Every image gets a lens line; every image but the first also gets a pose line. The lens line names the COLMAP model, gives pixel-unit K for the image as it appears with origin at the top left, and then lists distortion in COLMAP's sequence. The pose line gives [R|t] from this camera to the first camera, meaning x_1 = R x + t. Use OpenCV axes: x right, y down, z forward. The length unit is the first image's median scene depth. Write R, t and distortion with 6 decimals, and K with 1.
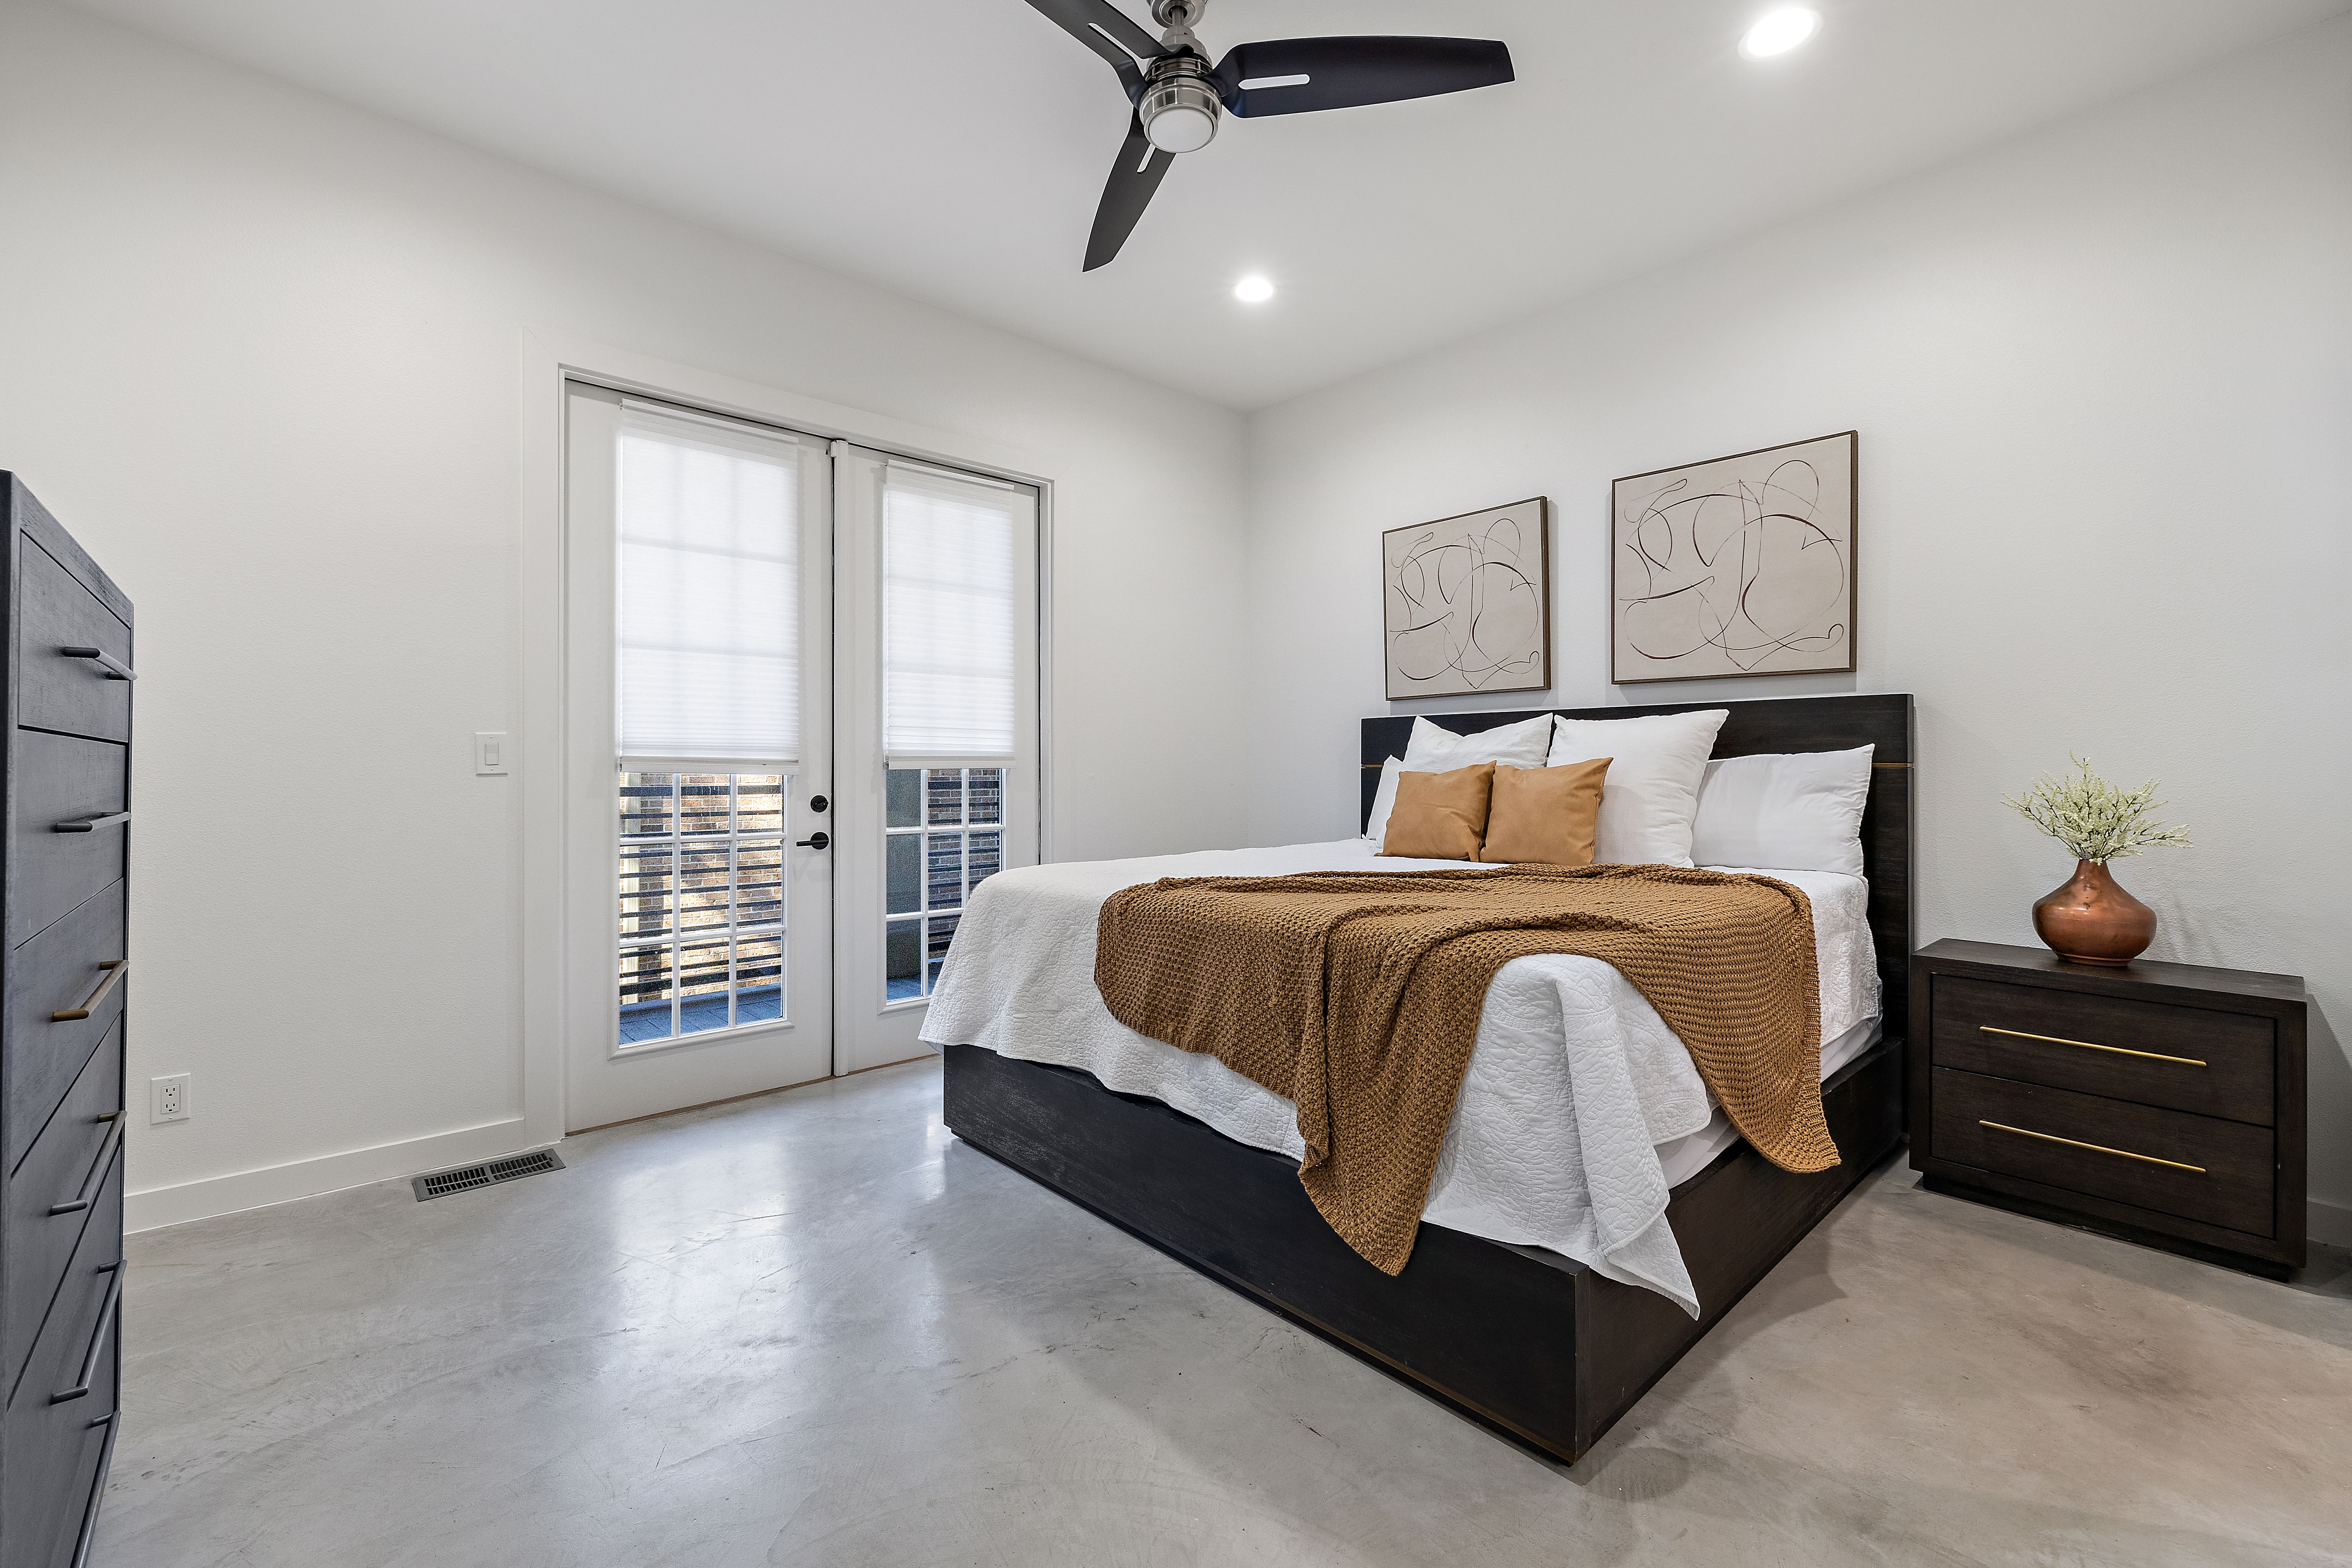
lens RADIAL K [[994.9, 0, 1172.9], [0, 994.9, 765.2], [0, 0, 1]] dist [0.003670, -0.000857]
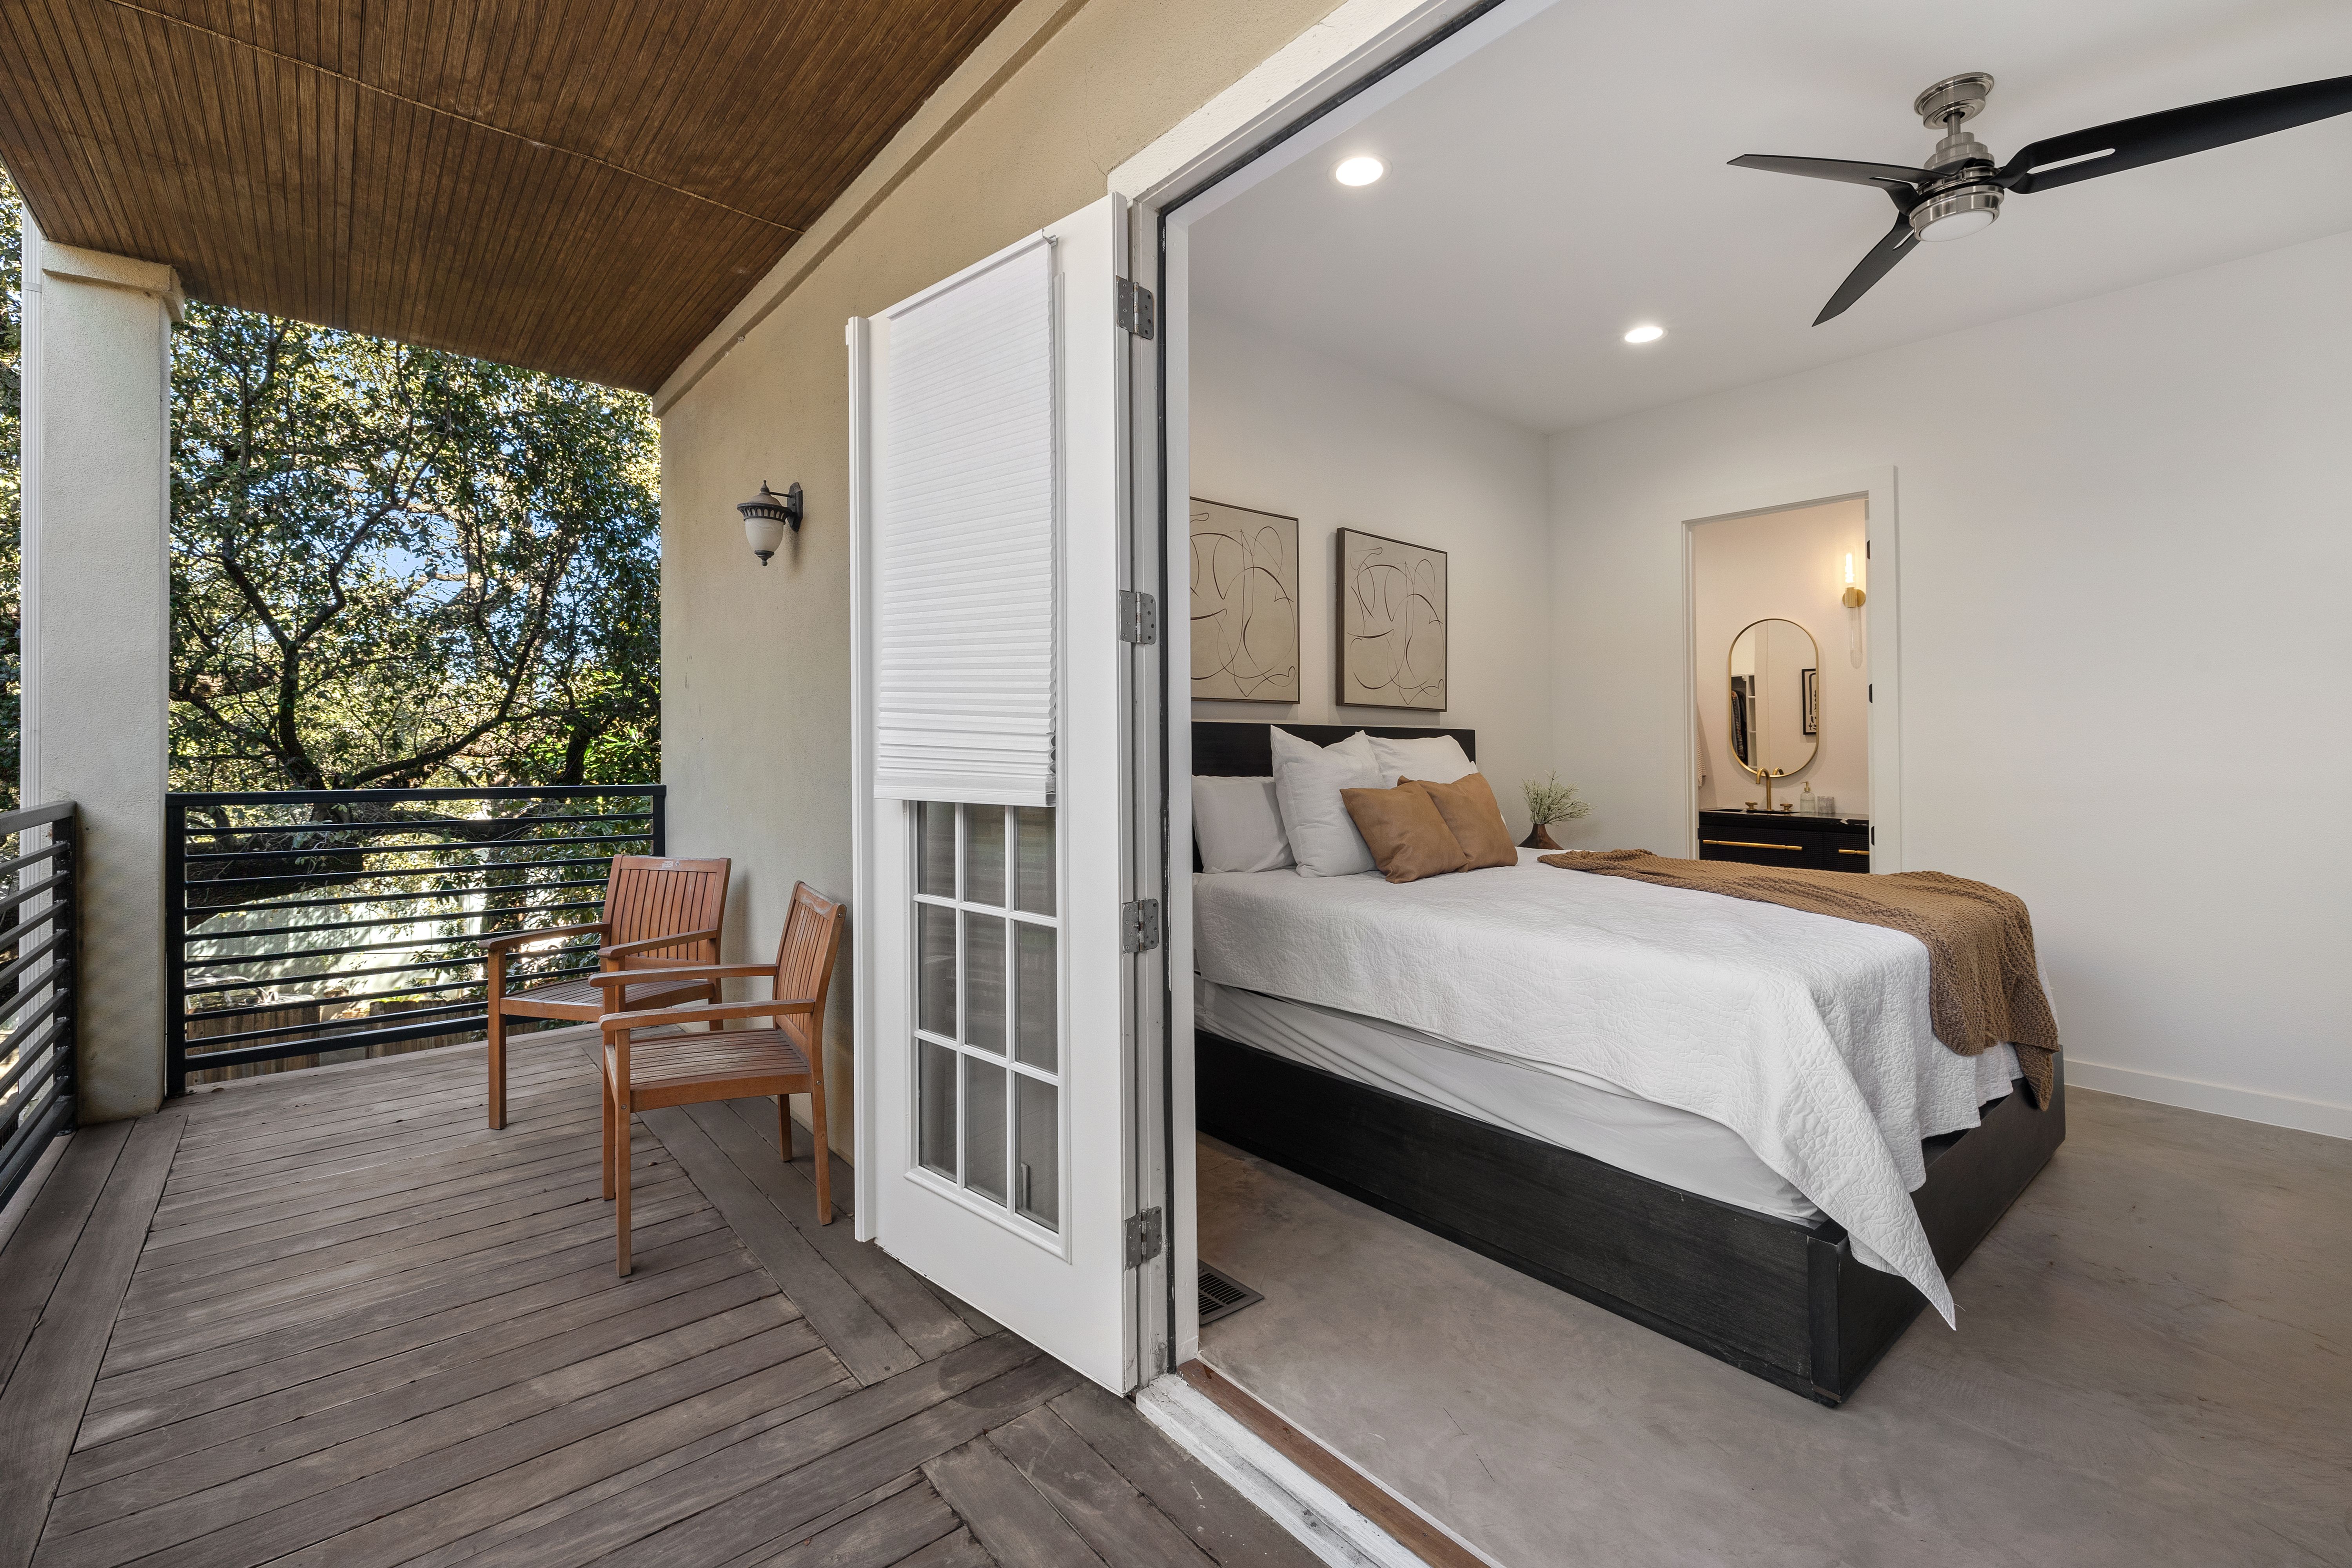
lens RADIAL K [[994.9, 0, 1168.5], [0, 994.9, 761.6], [0, 0, 1]] dist [0.003670, -0.000857]
pose [[0.052158, -0.008949, 0.998599, -1.075983], [-0.005321, 0.999943, 0.009239, -0.037982], [-0.998625, -0.005795, 0.052108, 1.702587]]
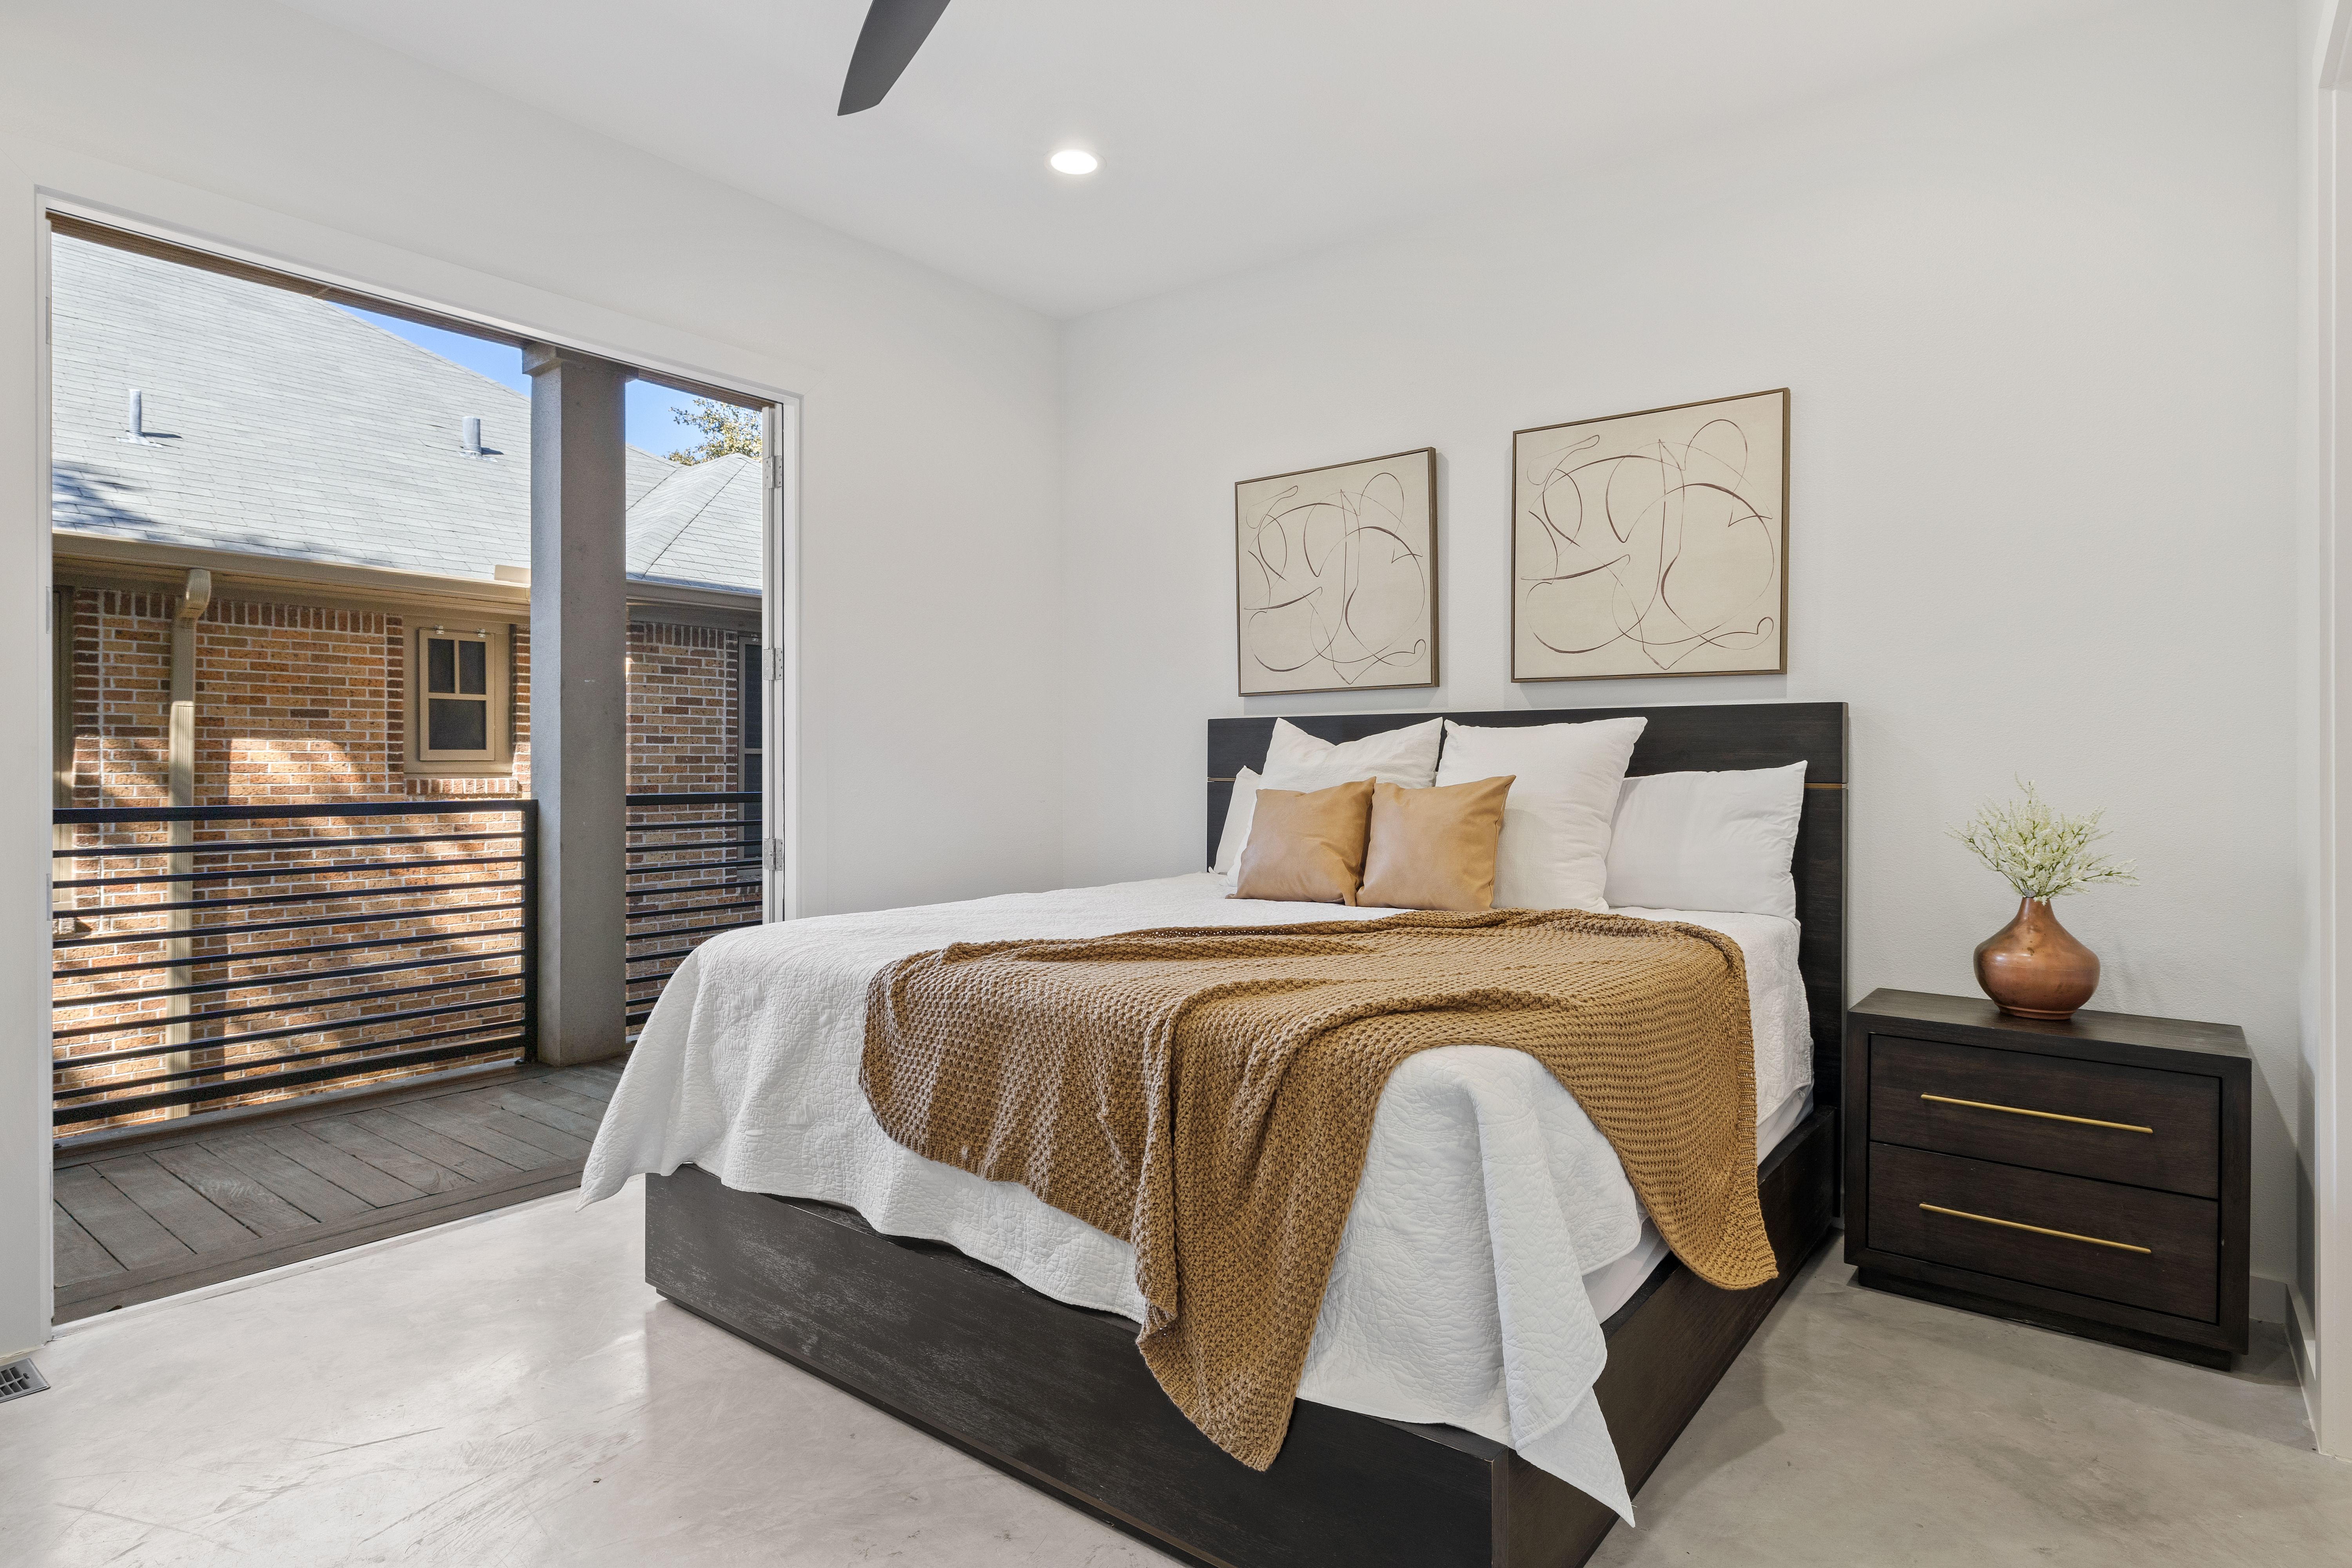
lens RADIAL K [[1252.8, 0, 1176.7], [0, 1252.8, 773.8], [0, 0, 1]] dist [-0.000411, 0.000744]
pose [[0.985786, 0.000758, 0.168005, -0.003176], [-0.002311, 0.999956, 0.009047, -0.022851], [-0.167991, -0.009307, 0.985745, 0.049528]]
